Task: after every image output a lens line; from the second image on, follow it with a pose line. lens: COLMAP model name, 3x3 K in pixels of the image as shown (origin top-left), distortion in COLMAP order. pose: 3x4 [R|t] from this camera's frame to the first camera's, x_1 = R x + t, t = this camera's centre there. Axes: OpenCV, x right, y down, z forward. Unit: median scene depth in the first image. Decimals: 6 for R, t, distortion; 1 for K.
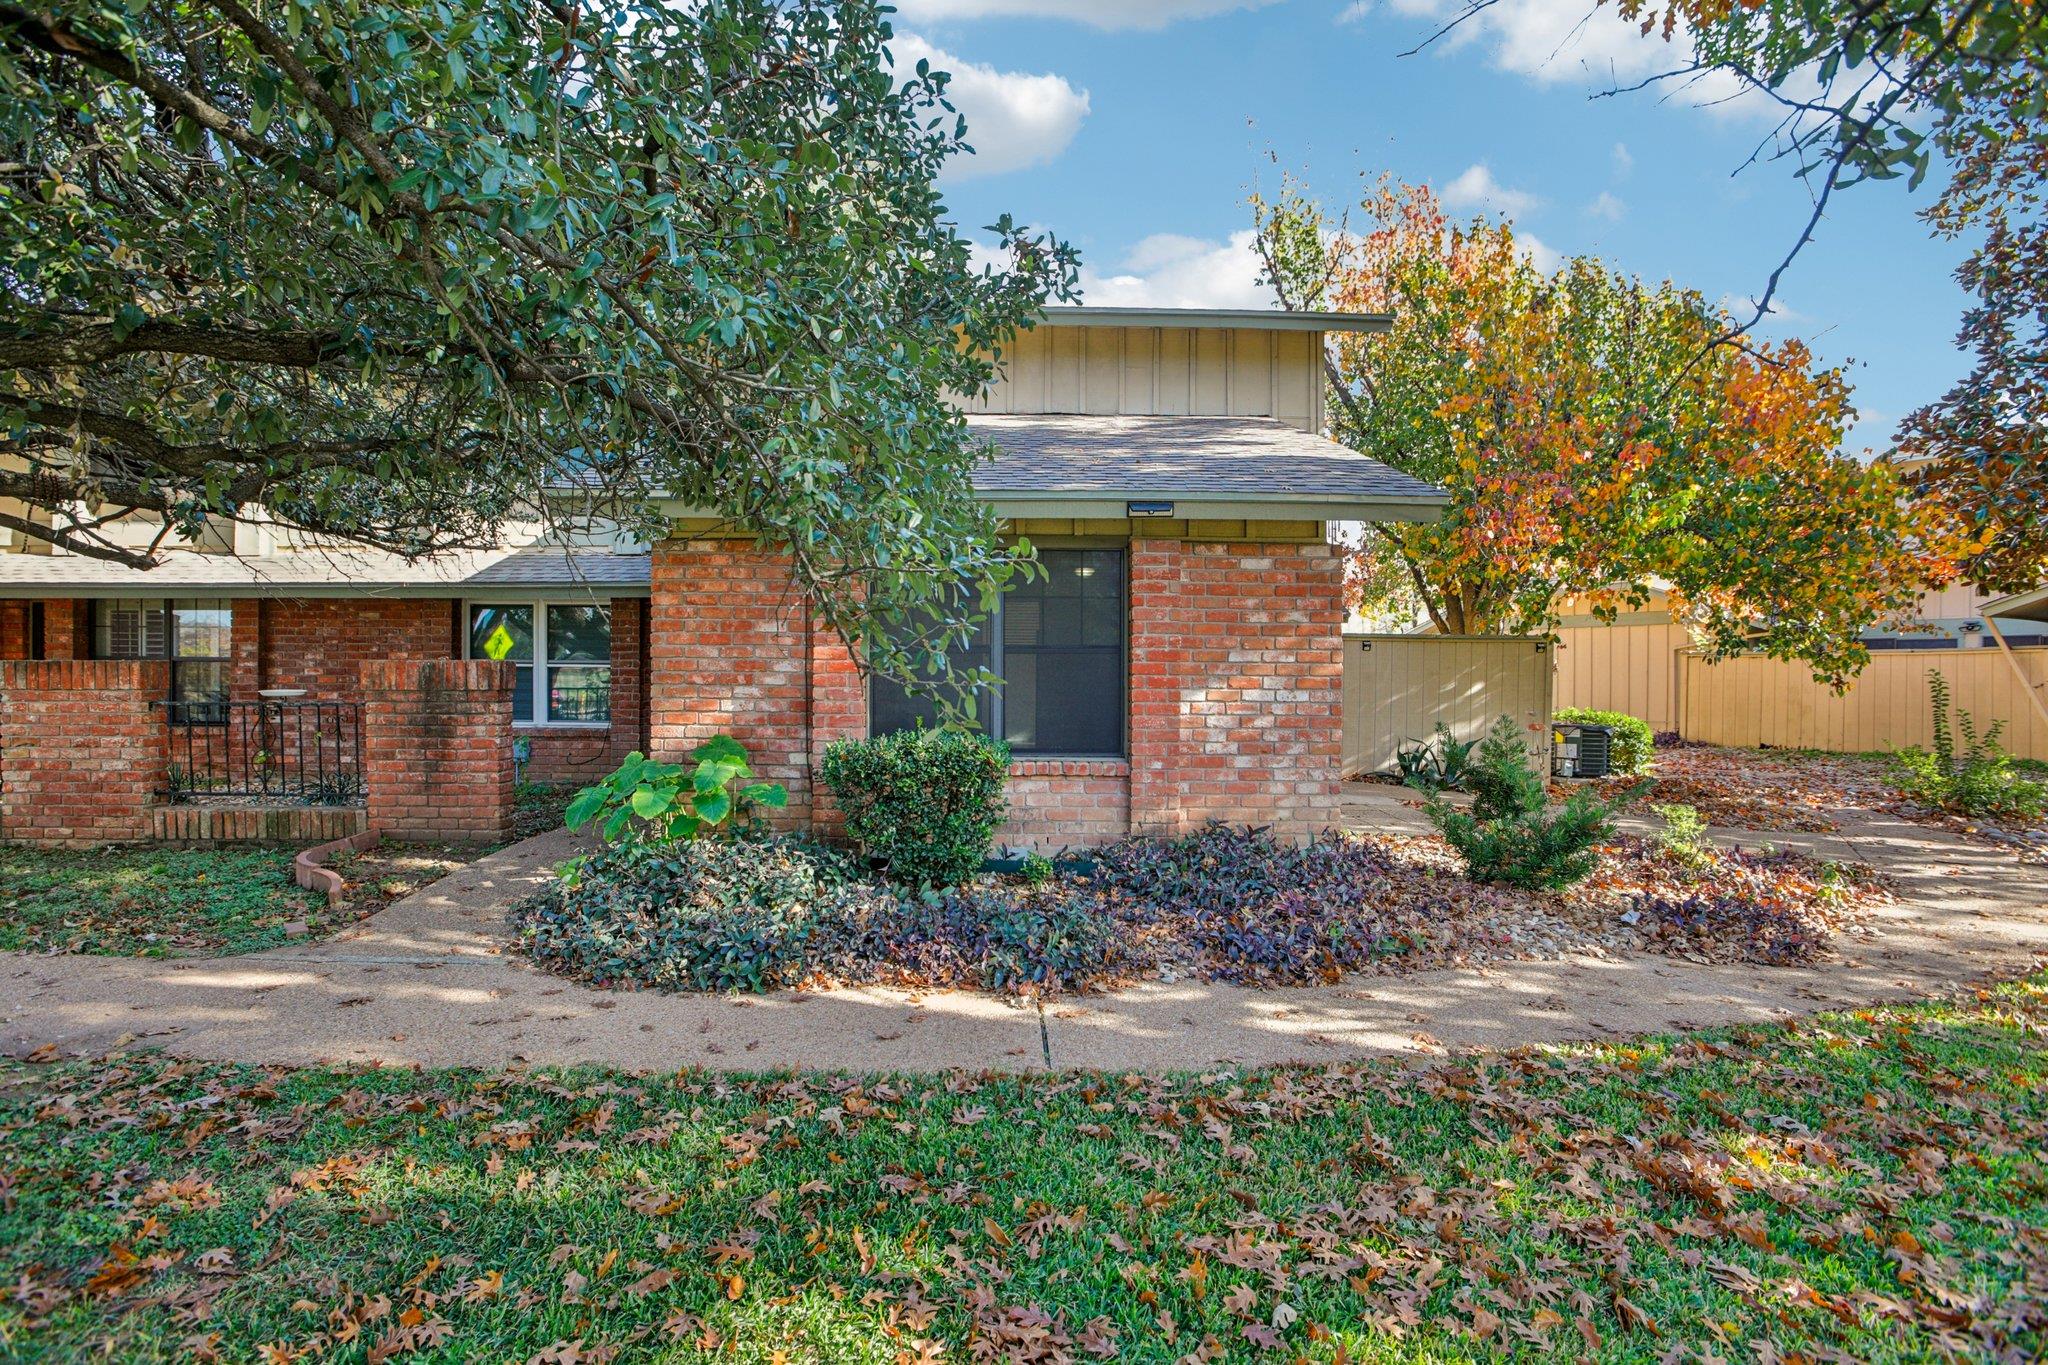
lens RADIAL K [[961.7, 0, 1021.9], [0, 961.7, 675.6], [0, 0, 1]] dist [-0.056158, 0.020387]
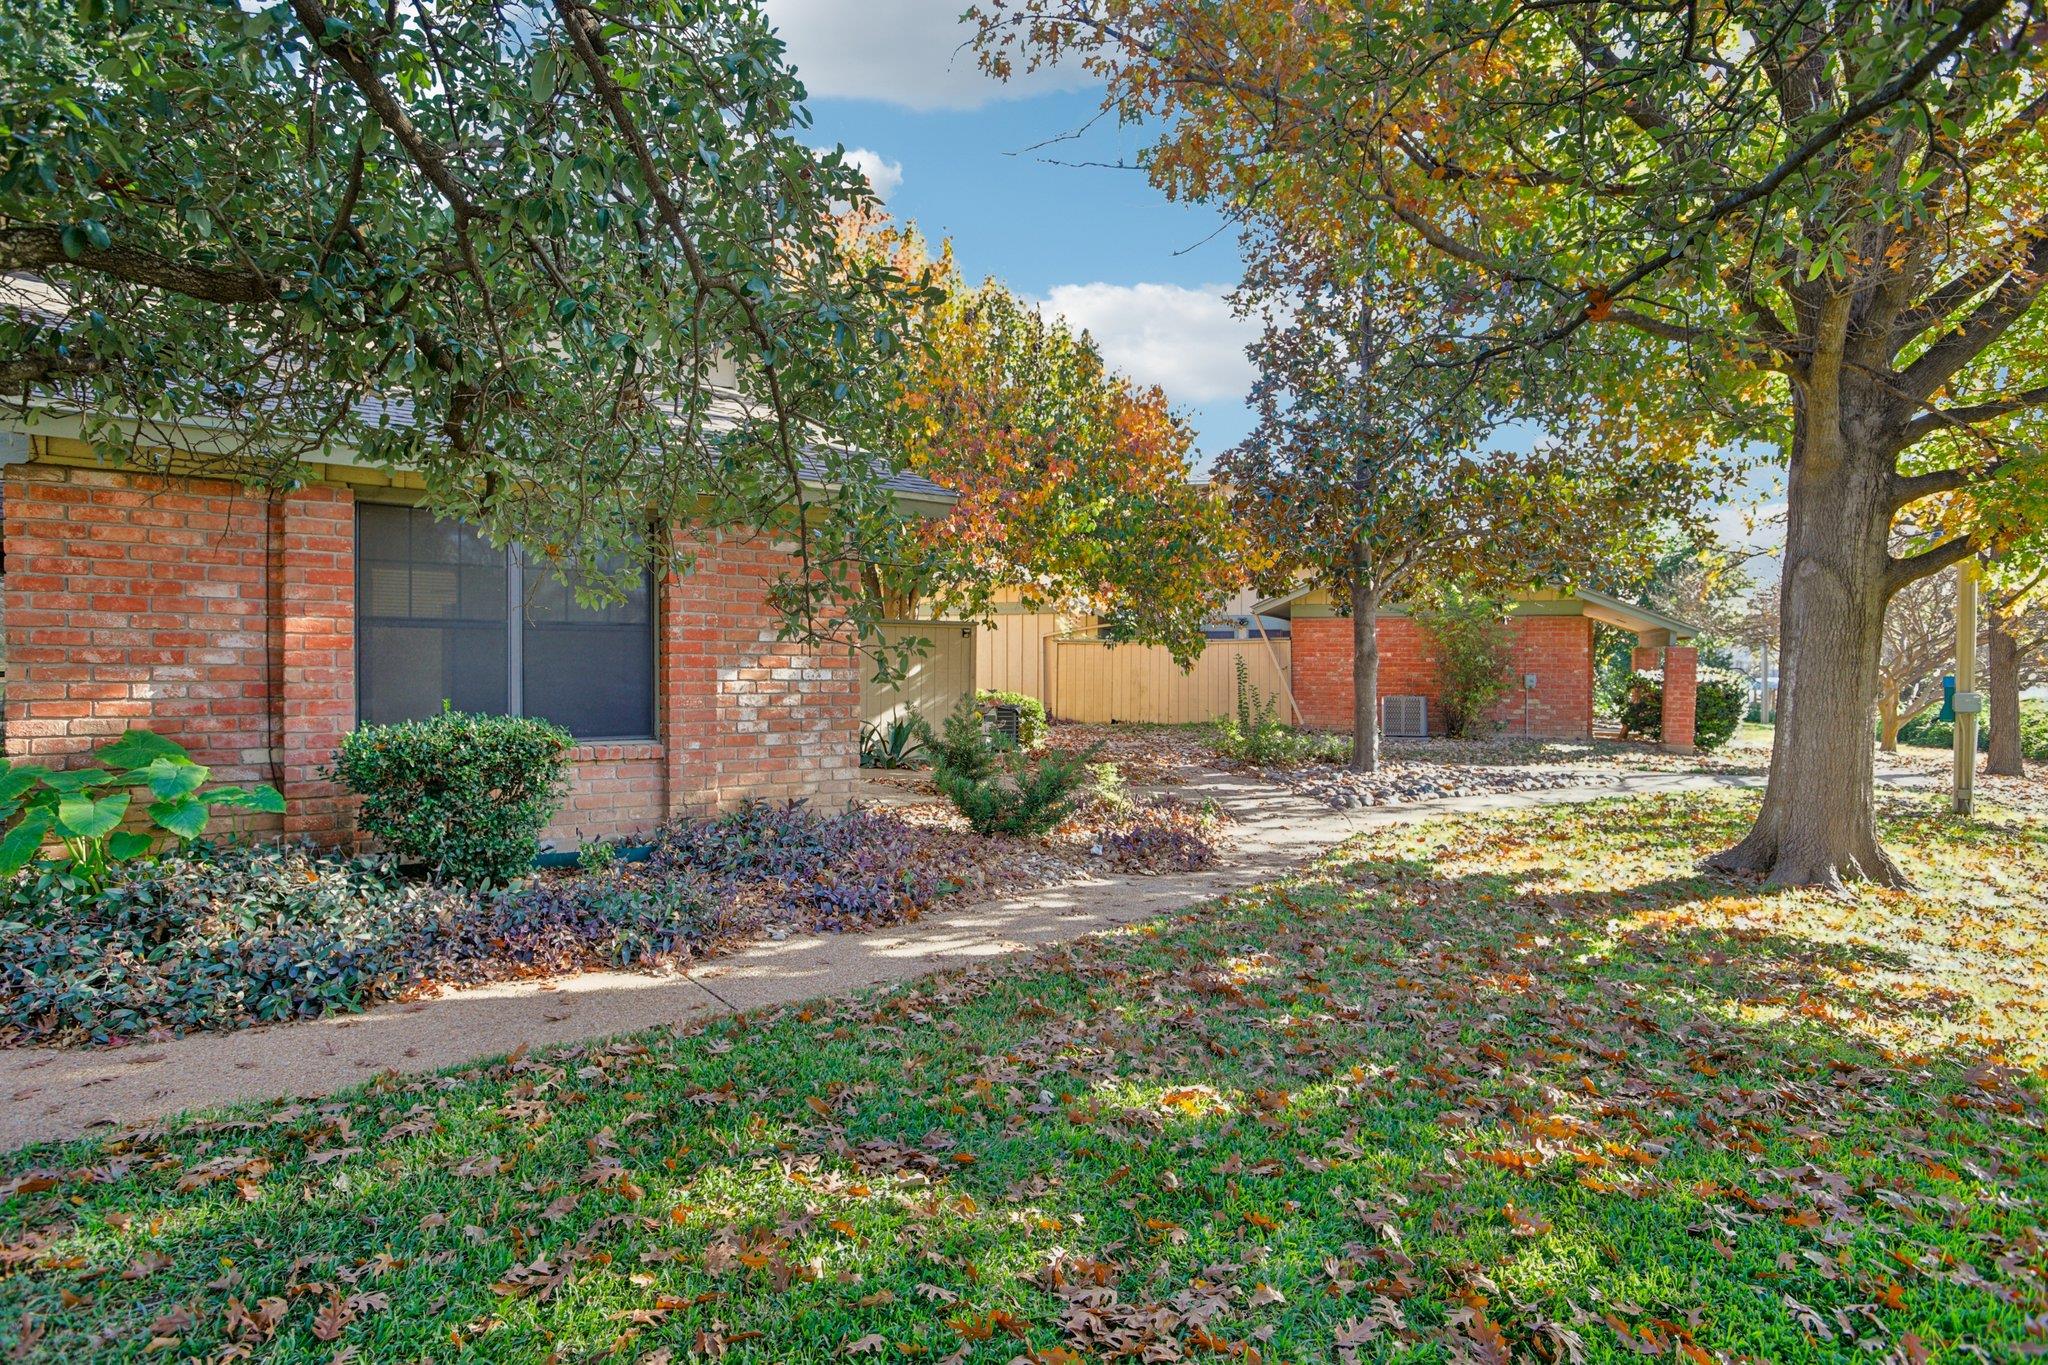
lens RADIAL K [[1107.0, 0, 1025.1], [0, 1107.0, 664.0], [0, 0, 1]] dist [-0.071010, 0.000680]
pose [[0.809899, 0.000128, 0.586570, -0.240397], [-0.000424, 1.000000, 0.000368, 0.009024], [-0.586570, -0.000547, 0.809899, -0.108308]]
